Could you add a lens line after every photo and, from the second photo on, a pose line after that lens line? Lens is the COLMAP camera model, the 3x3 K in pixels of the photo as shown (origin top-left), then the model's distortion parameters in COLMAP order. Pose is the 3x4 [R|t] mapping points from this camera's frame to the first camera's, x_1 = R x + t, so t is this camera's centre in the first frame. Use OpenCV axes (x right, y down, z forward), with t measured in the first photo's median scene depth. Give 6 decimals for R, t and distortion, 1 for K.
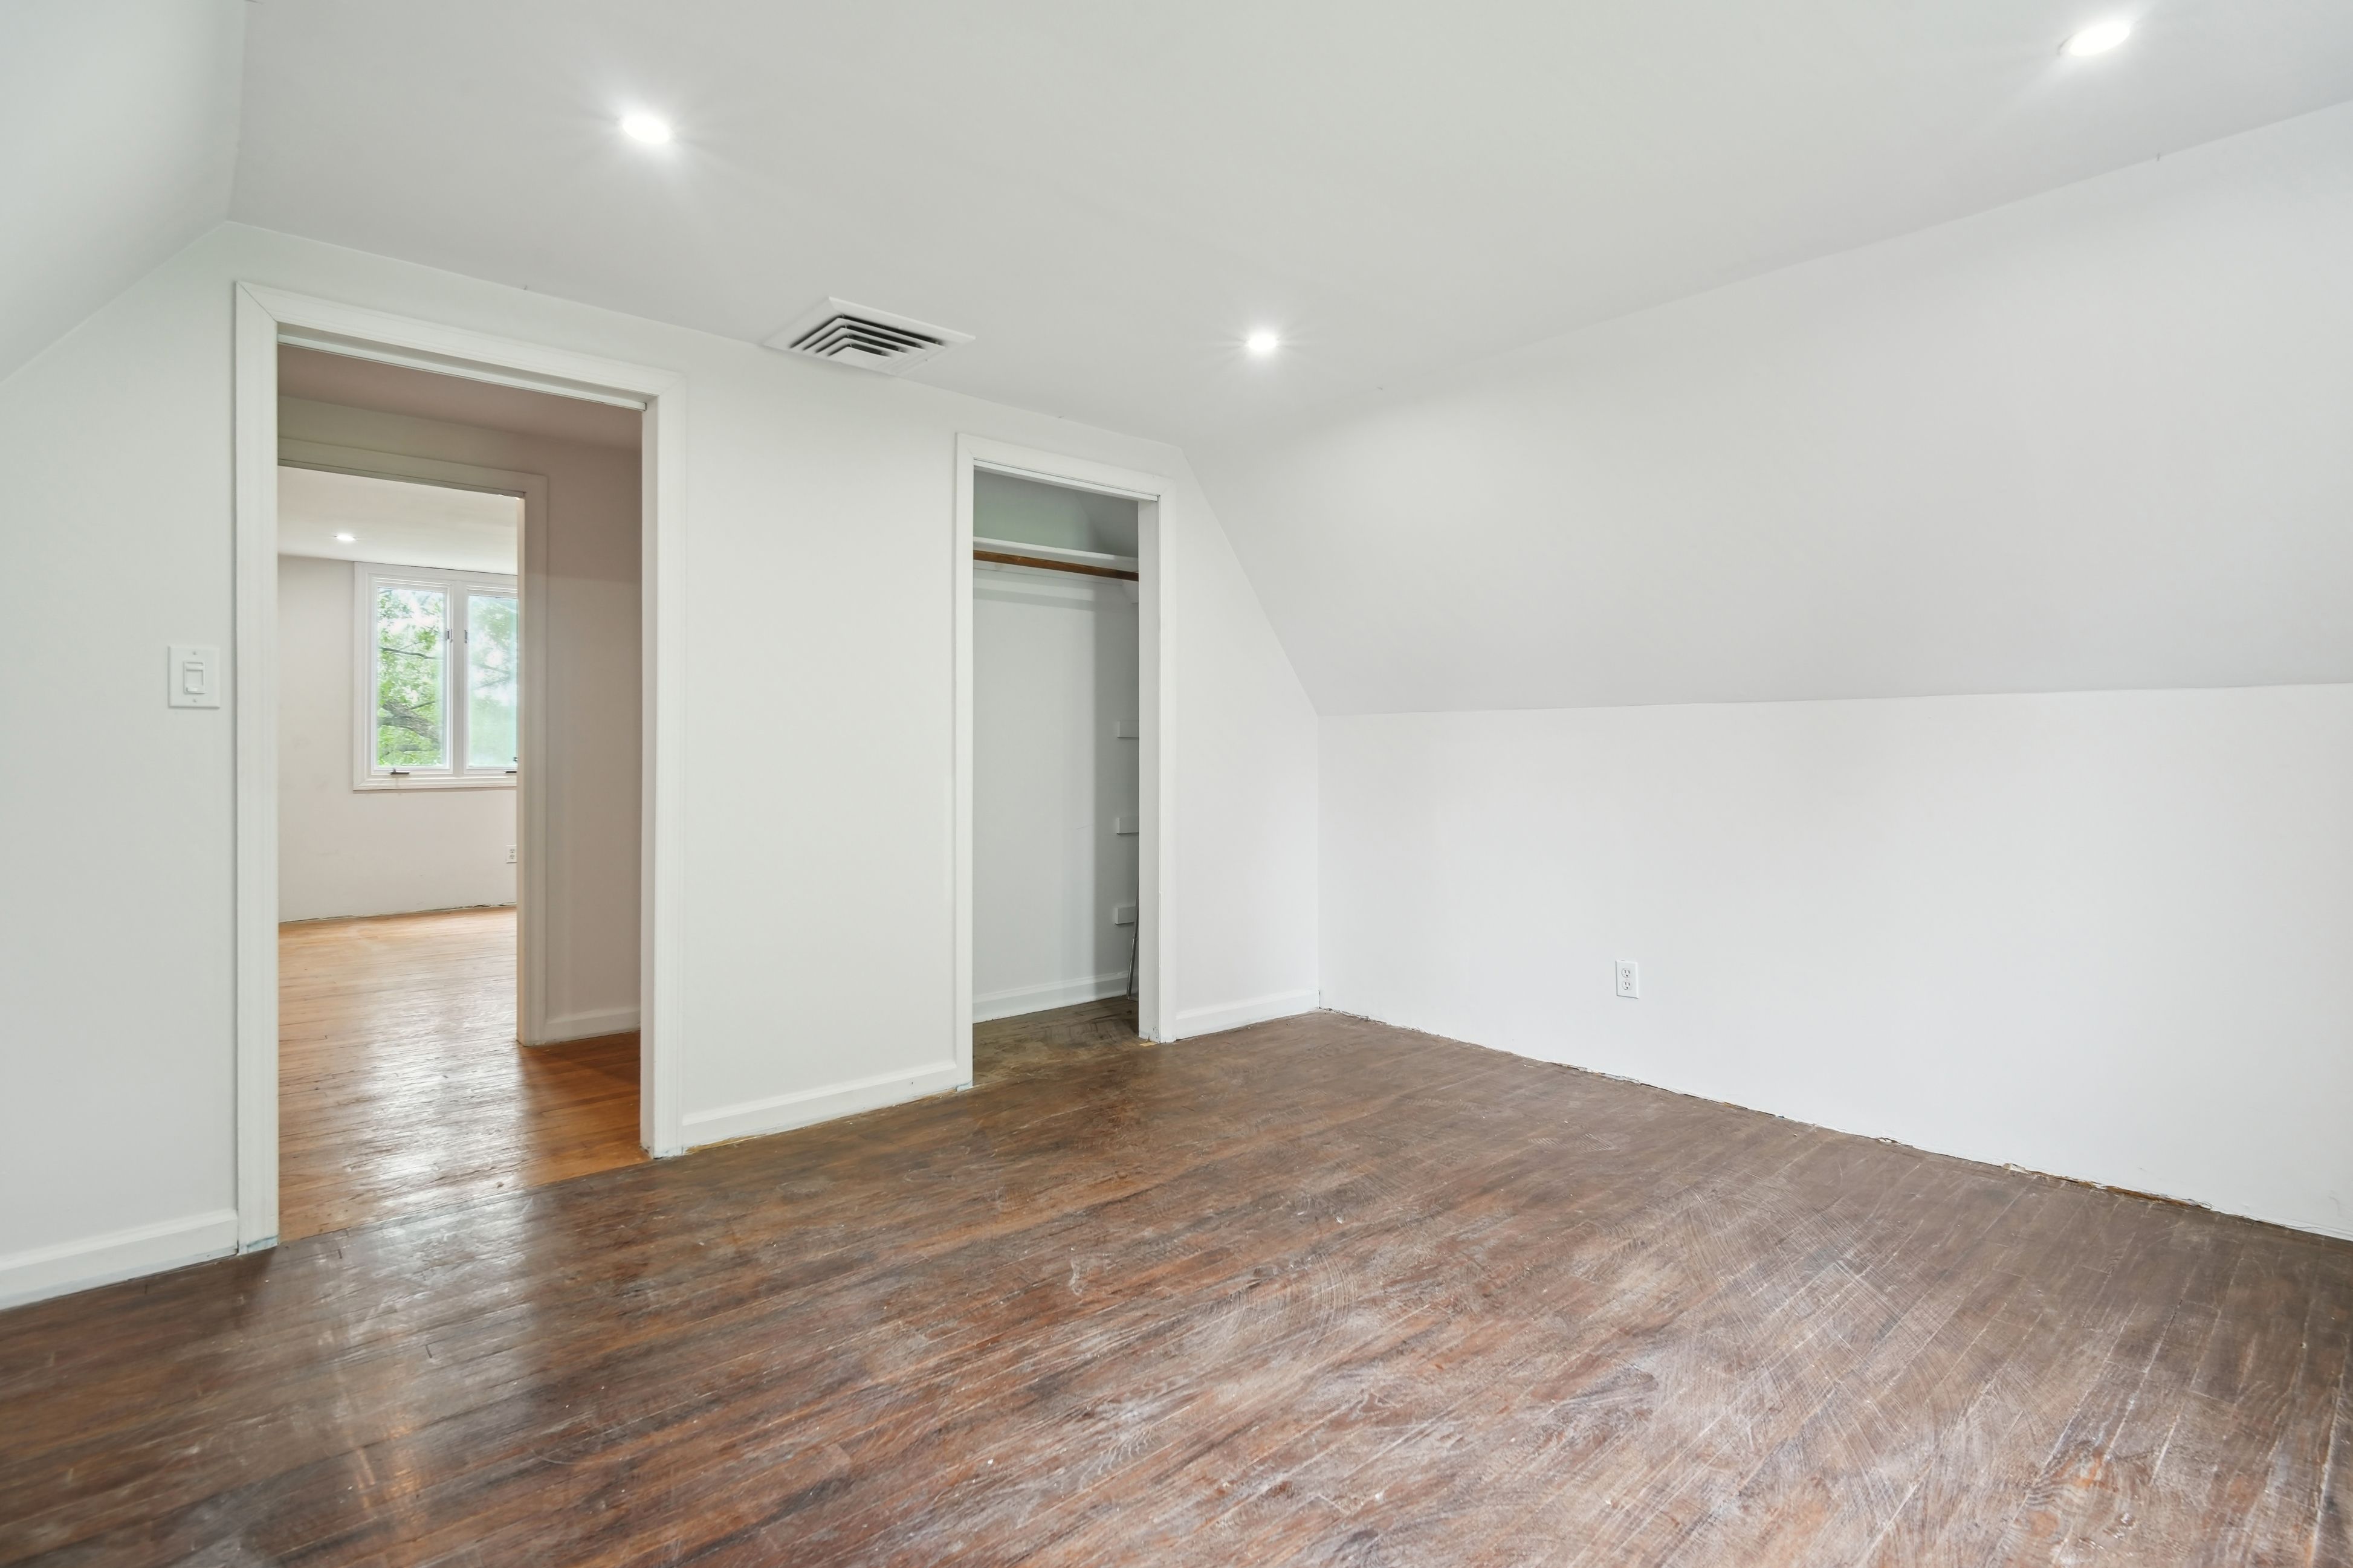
lens RADIAL K [[1130.4, 0, 1199.4], [0, 1130.4, 755.9], [0, 0, 1]] dist [0.001227, -0.001801]
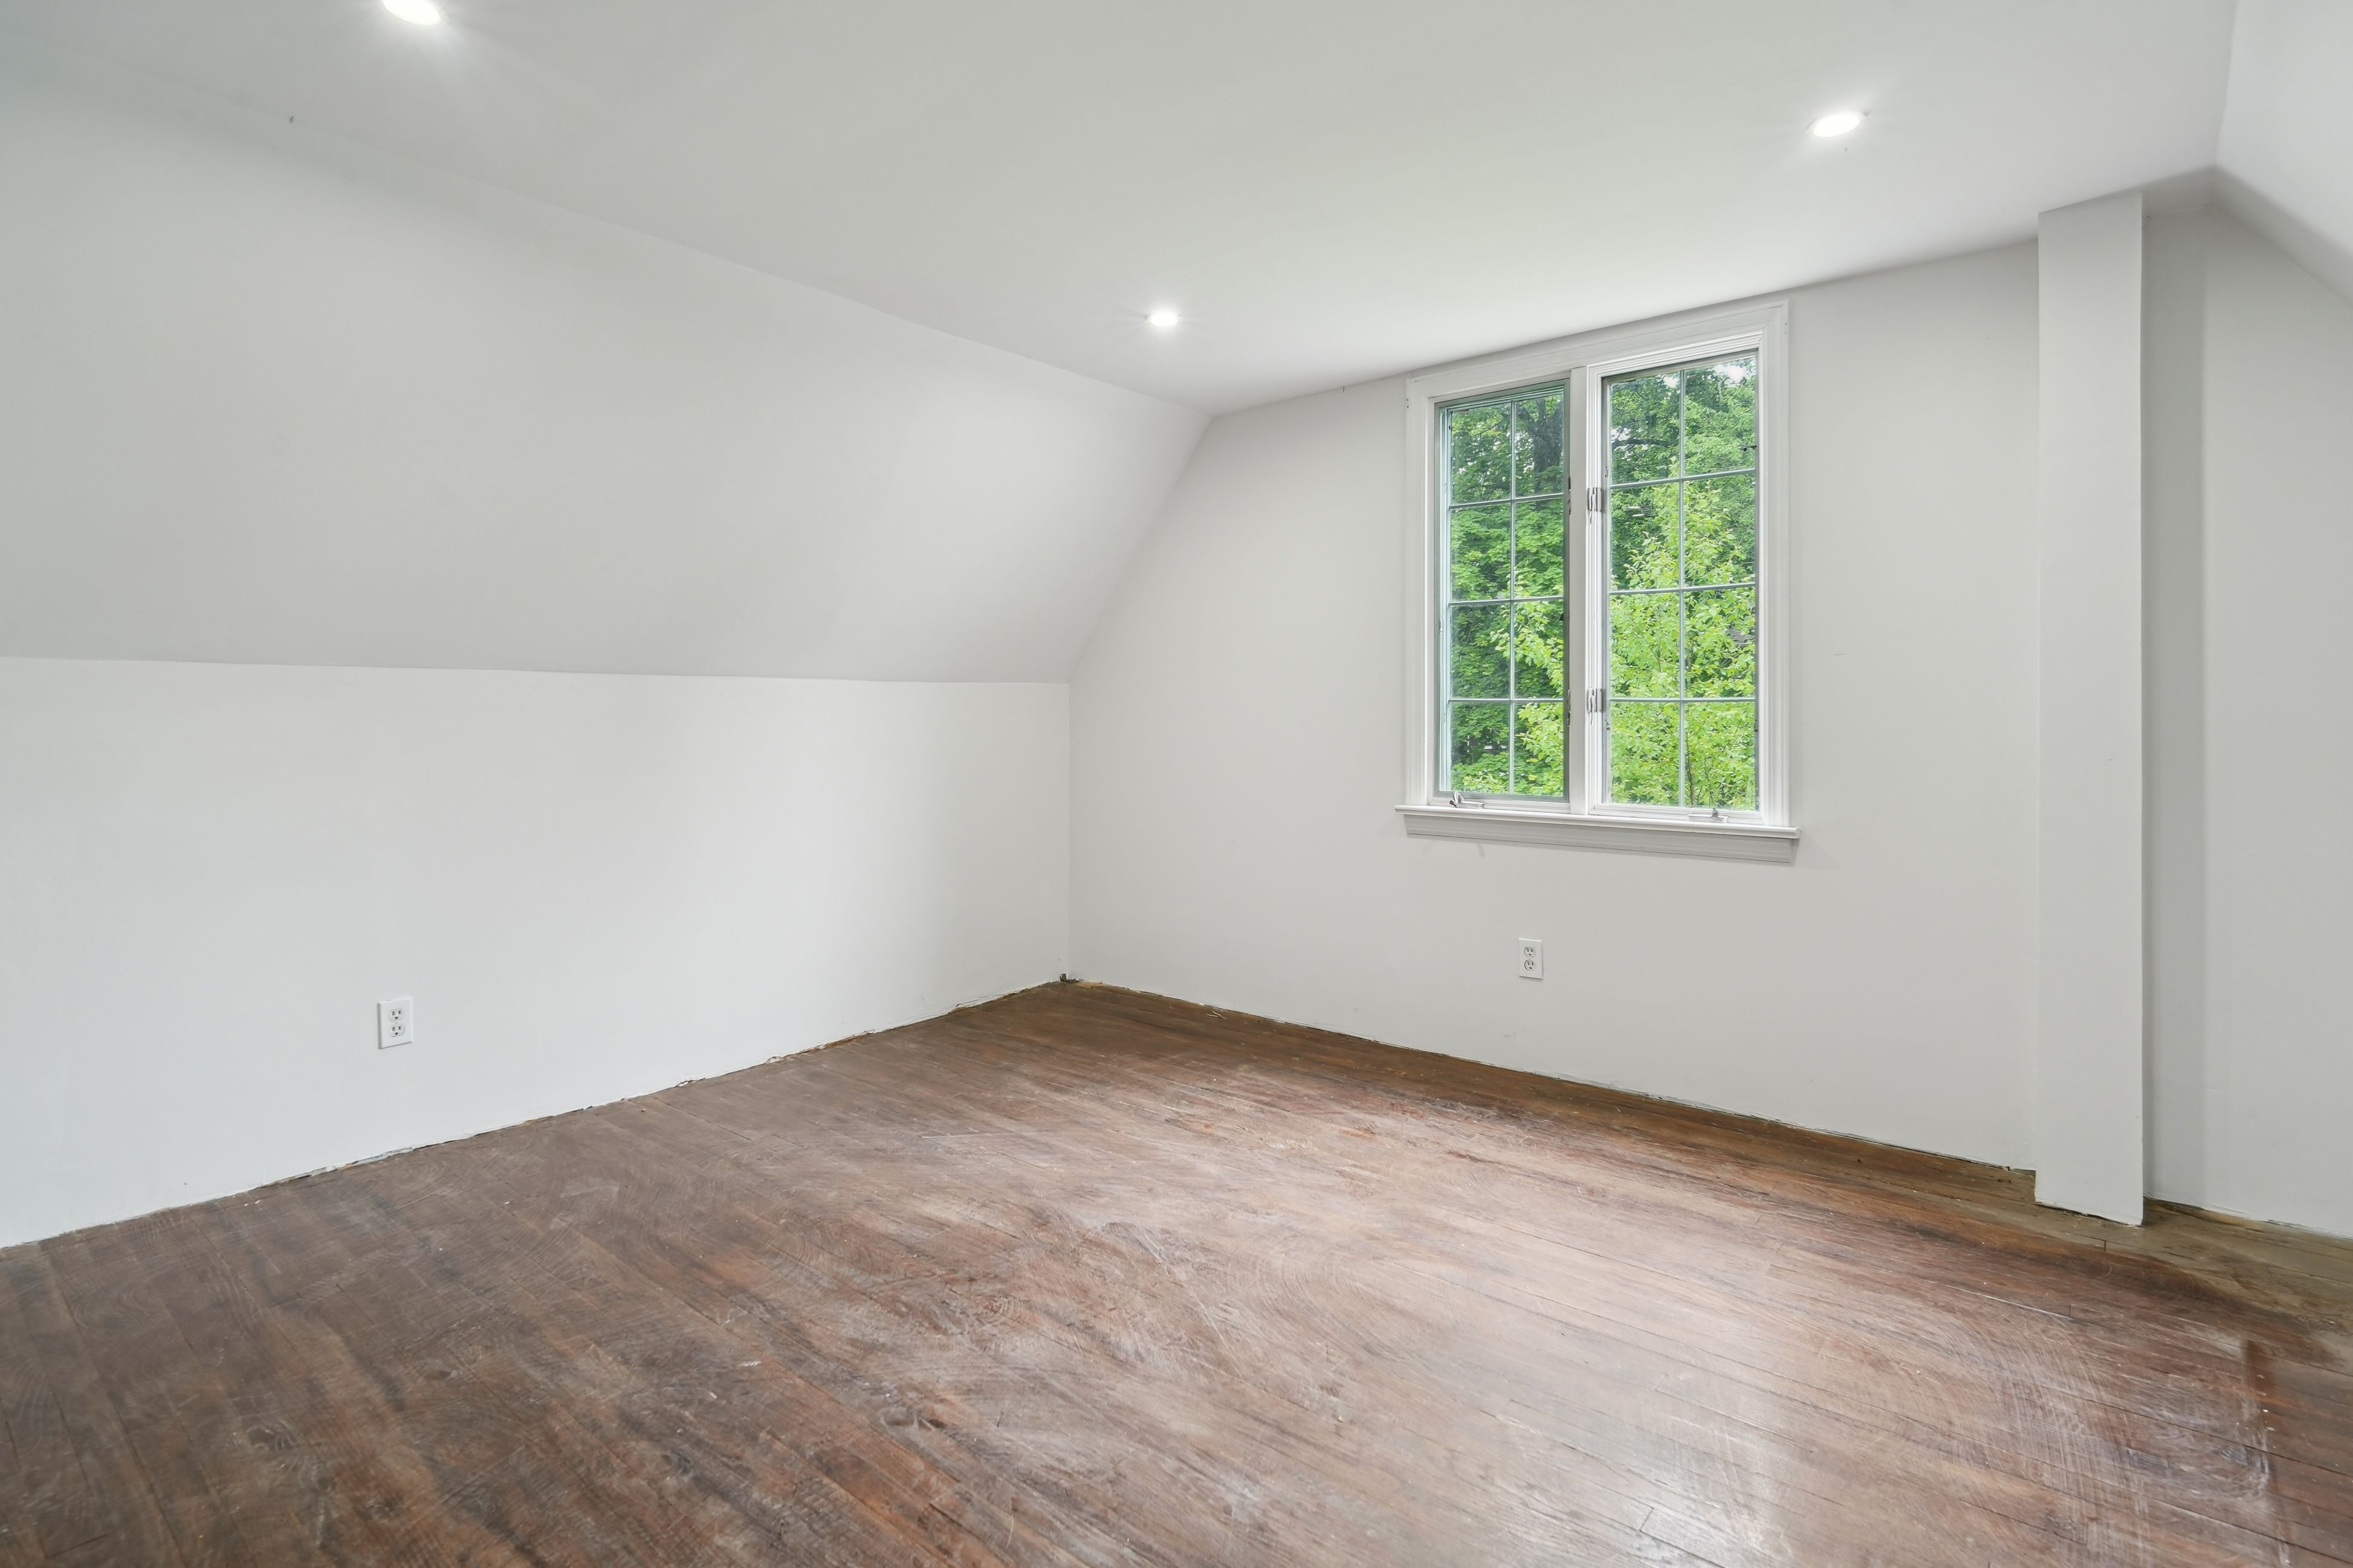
lens RADIAL K [[1130.4, 0, 1169.4], [0, 1130.4, 726.2], [0, 0, 1]] dist [0.001227, -0.001801]
pose [[-0.121088, -0.005705, 0.992625, -0.767839], [0.006909, 0.999954, 0.006590, -0.008486], [-0.992618, 0.007656, -0.121043, 0.982719]]
